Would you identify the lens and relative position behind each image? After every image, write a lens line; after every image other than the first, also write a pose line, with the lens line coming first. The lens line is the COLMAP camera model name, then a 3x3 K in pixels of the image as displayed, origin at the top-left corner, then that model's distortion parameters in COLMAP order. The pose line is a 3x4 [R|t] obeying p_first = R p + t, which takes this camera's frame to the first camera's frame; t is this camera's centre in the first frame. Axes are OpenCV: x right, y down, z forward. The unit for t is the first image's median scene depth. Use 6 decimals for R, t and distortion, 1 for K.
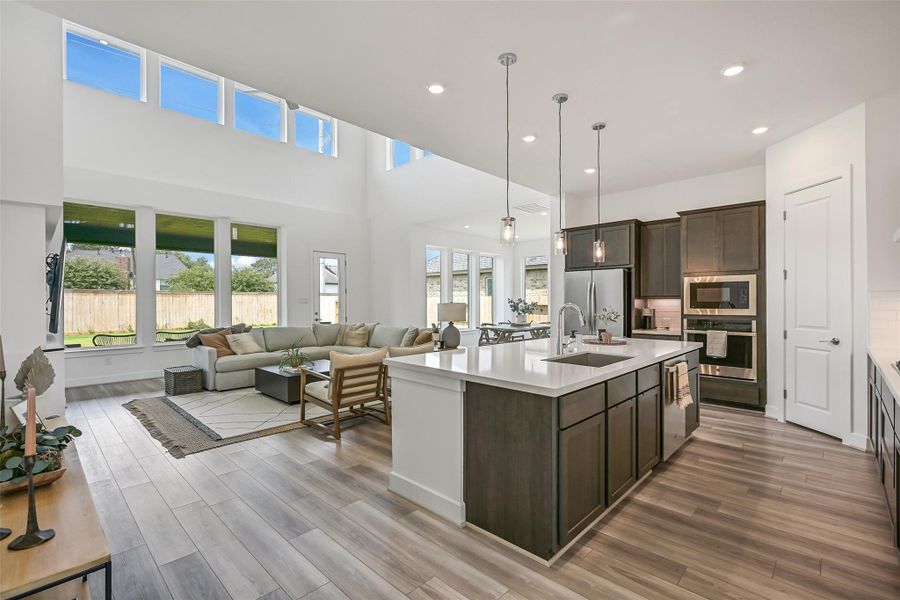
lens RADIAL K [[404.5, 0, 454.1], [0, 404.5, 302.8], [0, 0, 1]] dist [-0.002545, -0.000371]
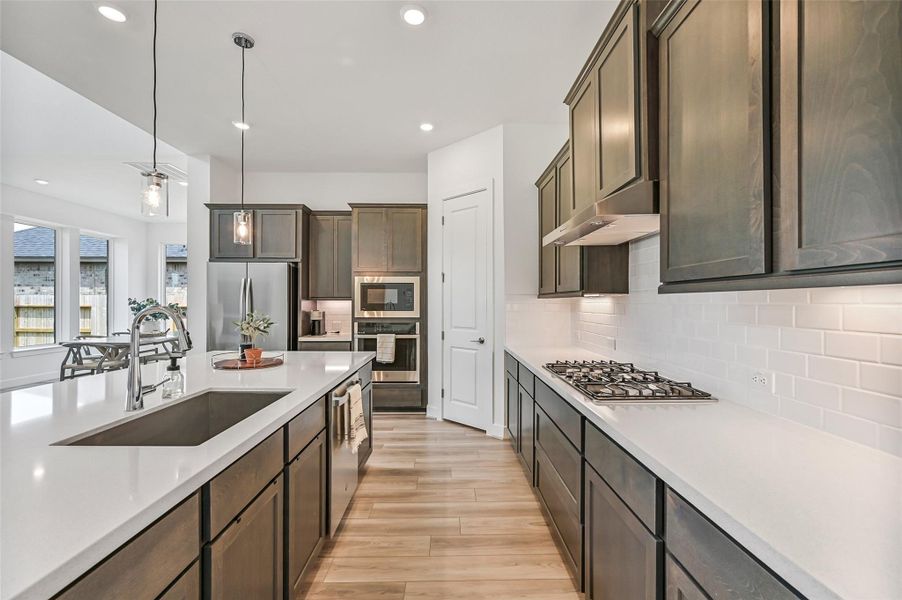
lens RADIAL K [[384.4, 0, 451.0], [0, 384.4, 300.0], [0, 0, 1]] dist [0.003729, 0.000186]
pose [[0.717595, 0.009061, 0.696401, 0.143126], [-0.001282, 0.999931, -0.011689, -0.000620], [-0.696459, 0.007496, 0.717557, 0.267938]]
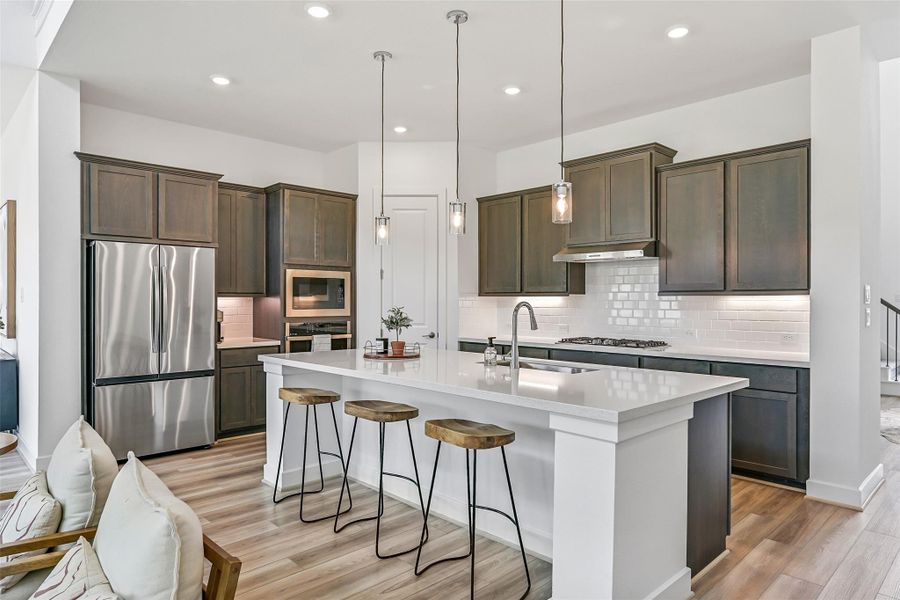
lens RADIAL K [[558.6, 0, 450.0], [0, 558.6, 300.0], [0, 0, 1]] dist [-0.002960, -0.001037]
pose [[0.043281, 0.004973, 0.999051, -0.549128], [0.001946, 0.999985, -0.005062, 0.002261], [-0.999061, 0.002163, 0.043271, 0.729437]]
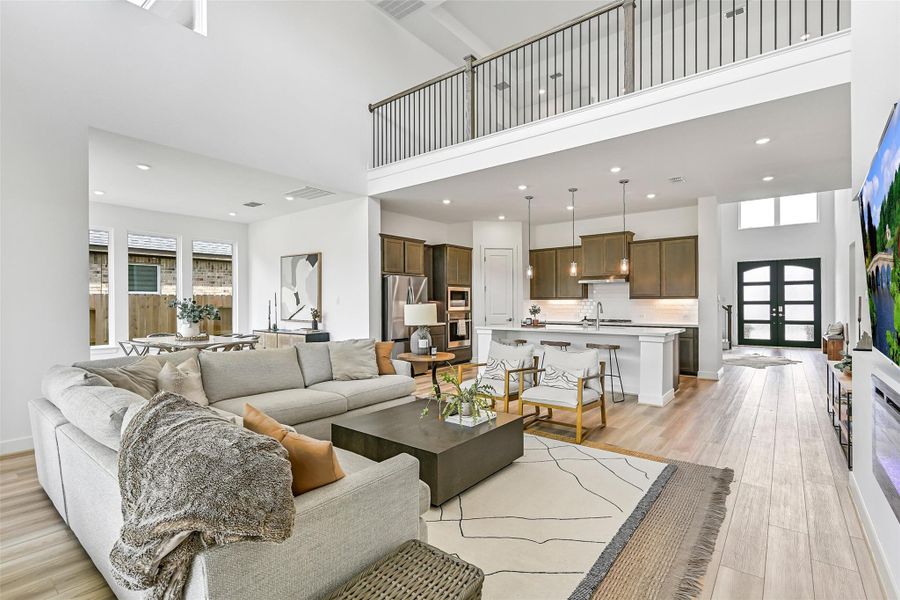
lens RADIAL K [[422.3, 0, 456.0], [0, 422.3, 301.7], [0, 0, 1]] dist [-0.000260, -0.000130]
pose [[-0.096687, 0.004836, 0.995303, -1.178225], [0.007350, 0.999964, -0.004145, 0.001870], [-0.995288, 0.006915, -0.096719, 1.279301]]
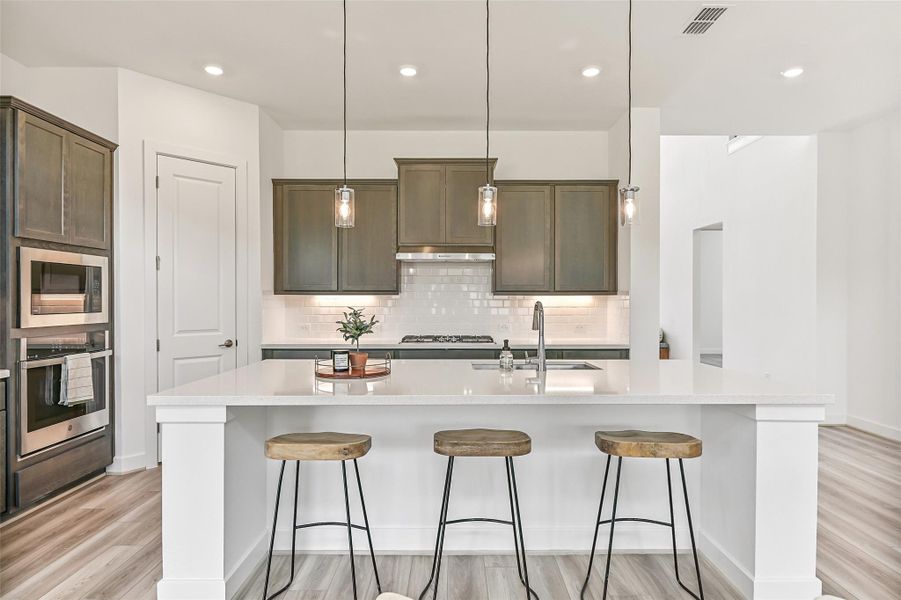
lens RADIAL K [[506.1, 0, 454.9], [0, 506.1, 299.8], [0, 0, 1]] dist [0.002935, -0.001188]
pose [[-0.690302, 0.002067, 0.723518, -0.201571], [0.004826, 0.999987, 0.001748, -0.002651], [-0.723505, 0.004698, -0.690303, 1.181806]]
